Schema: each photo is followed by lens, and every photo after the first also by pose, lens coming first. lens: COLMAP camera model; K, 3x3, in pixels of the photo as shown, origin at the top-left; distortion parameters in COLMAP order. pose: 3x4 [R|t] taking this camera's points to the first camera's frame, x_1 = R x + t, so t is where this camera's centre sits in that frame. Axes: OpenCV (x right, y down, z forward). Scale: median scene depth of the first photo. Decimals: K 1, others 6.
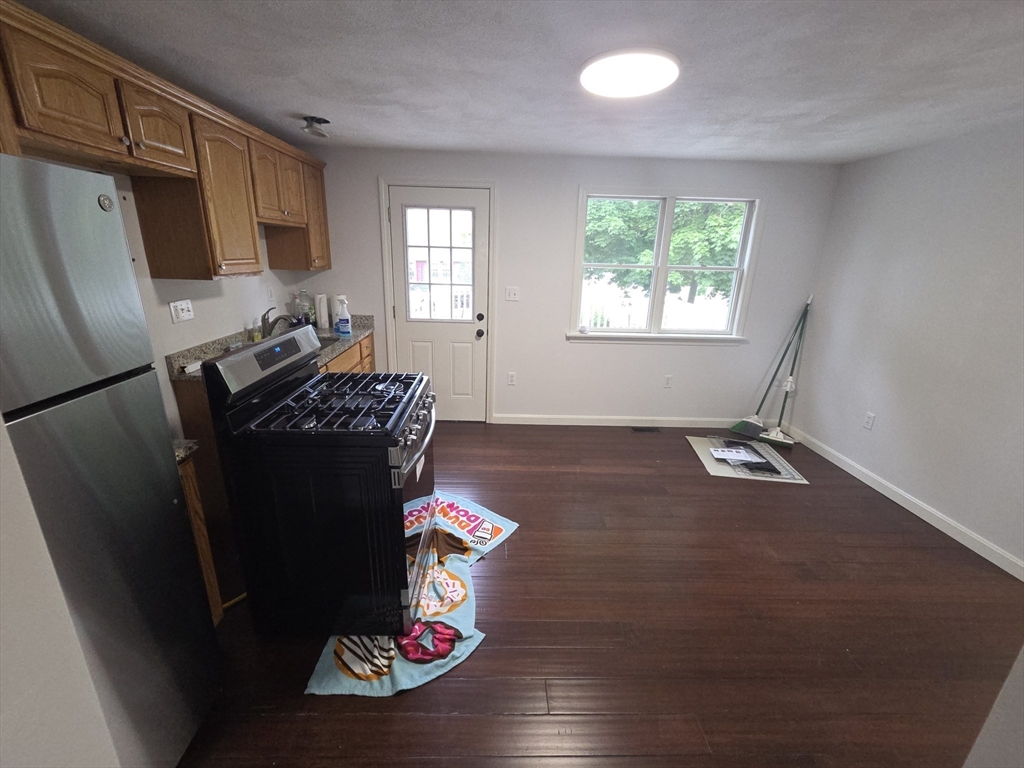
lens RADIAL K [[419.5, 0, 510.6], [0, 419.5, 381.9], [0, 0, 1]] dist [-0.000374, 0.000007]
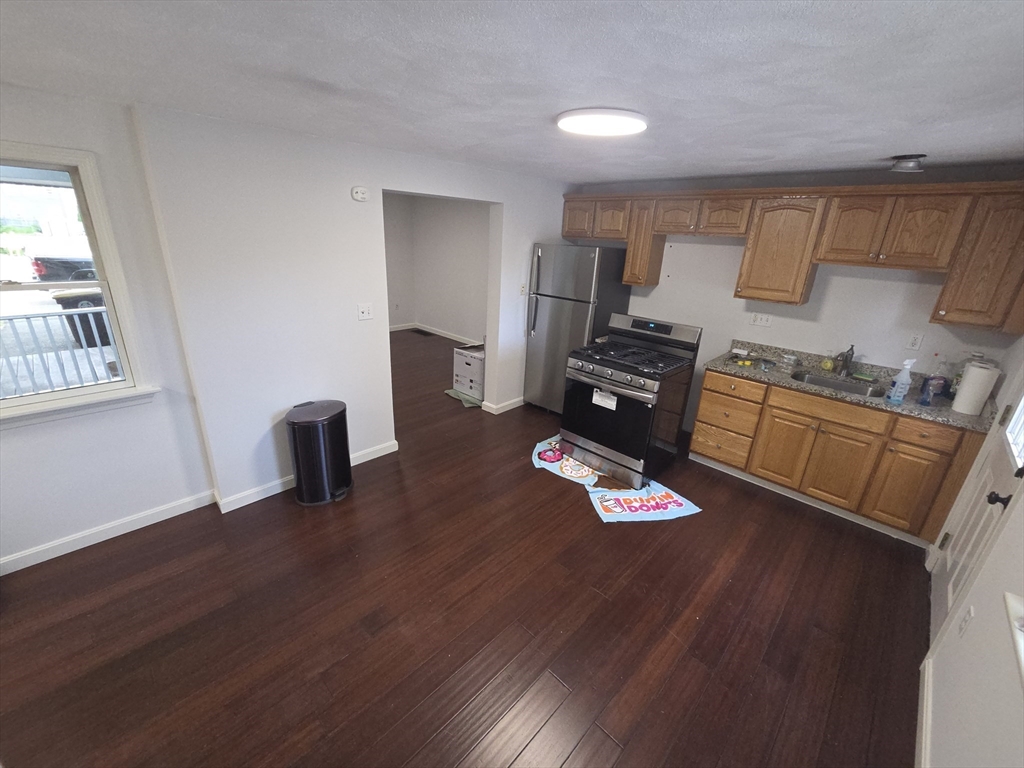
lens RADIAL K [[419.5, 0, 513.5], [0, 419.5, 385.1], [0, 0, 1]] dist [-0.000374, 0.000007]
pose [[-0.704751, 0.178784, -0.686558, 0.659492], [-0.275879, 0.822502, 0.497374, -0.330605], [0.653618, 0.539932, -0.530336, 0.917106]]
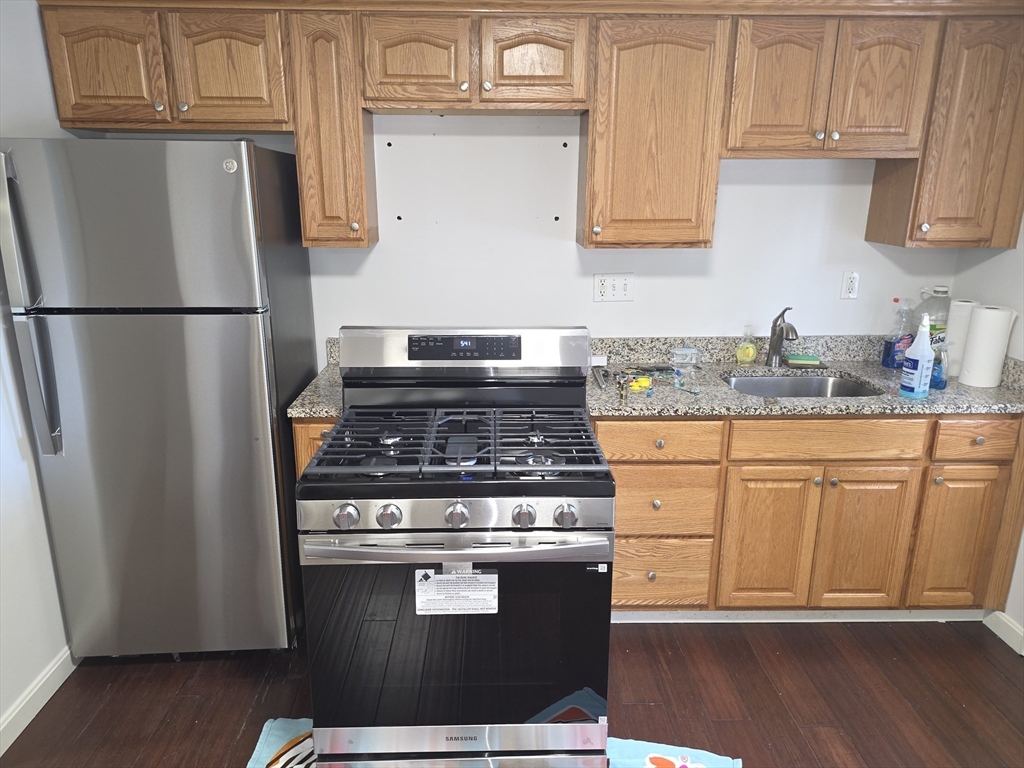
lens RADIAL K [[739.8, 0, 511.5], [0, 739.8, 404.2], [0, 0, 1]] dist [0.035624, -0.007631]
pose [[0.002859, 0.254515, -0.967065, 0.366656], [-0.299655, 0.922847, 0.241991, -0.163556], [0.954043, 0.289094, 0.078905, 0.528844]]
